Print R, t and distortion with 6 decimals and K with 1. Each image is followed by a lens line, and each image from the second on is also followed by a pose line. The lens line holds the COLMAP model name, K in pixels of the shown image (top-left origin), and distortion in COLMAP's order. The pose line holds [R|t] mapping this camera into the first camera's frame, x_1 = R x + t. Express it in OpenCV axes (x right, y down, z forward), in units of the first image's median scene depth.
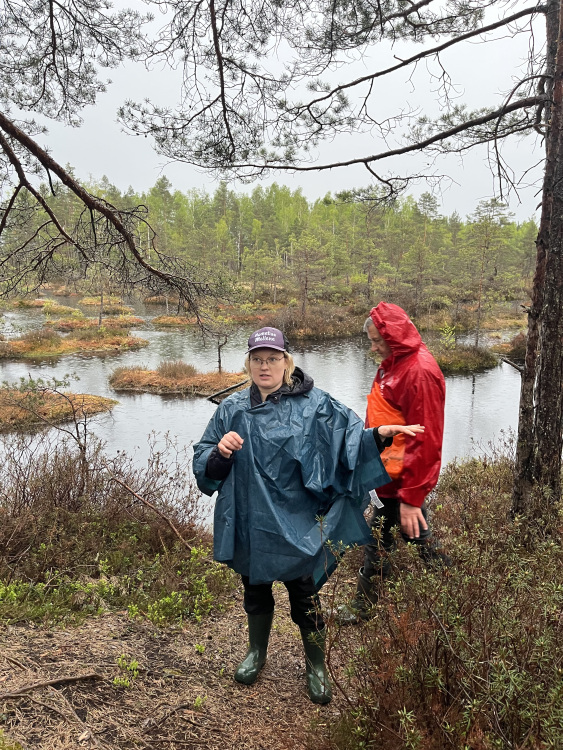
lens RADIAL K [[567.0, 0, 281.5], [0, 567.0, 375.0], [0, 0, 1]] dist [0.079359, -0.107678]
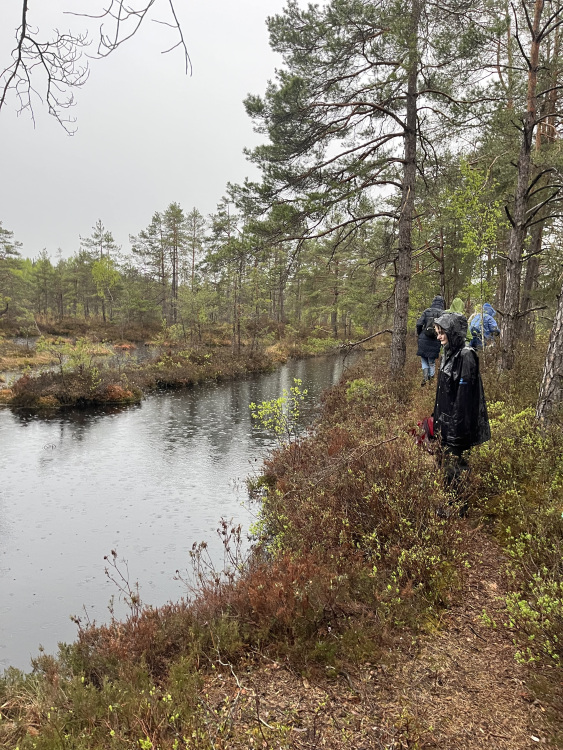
lens RADIAL K [[576.3, 0, 281.5], [0, 576.3, 375.0], [0, 0, 1]] dist [-0.003273, -0.001361]
pose [[0.710249, -0.052310, 0.702005, 0.412201], [0.097791, 0.994898, -0.024805, -0.067279], [-0.697125, 0.086267, 0.711740, 0.688323]]
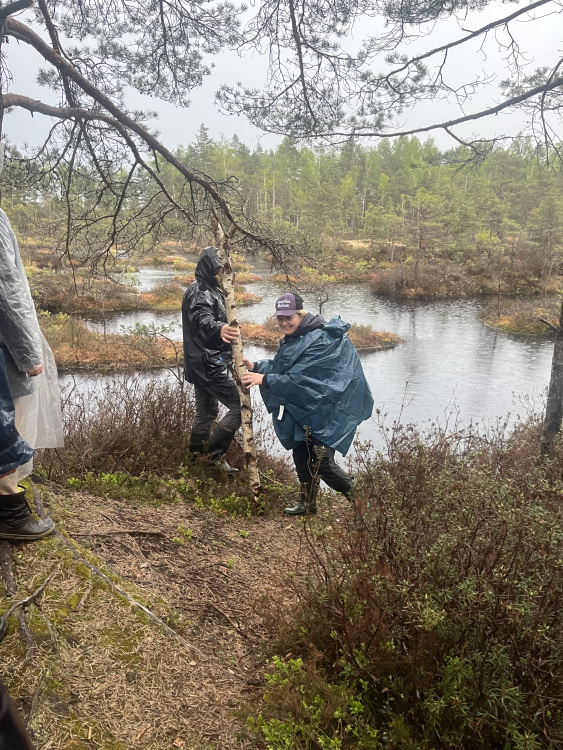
lens RADIAL K [[566.6, 0, 272.6], [0, 566.6, 368.4], [0, 0, 1]] dist [0.052713, -0.048194]
pose [[0.974119, 0.052595, -0.219833, 0.103074], [-0.039030, 0.997082, 0.065600, 0.010765], [0.222642, -0.055322, 0.973329, -0.119068]]
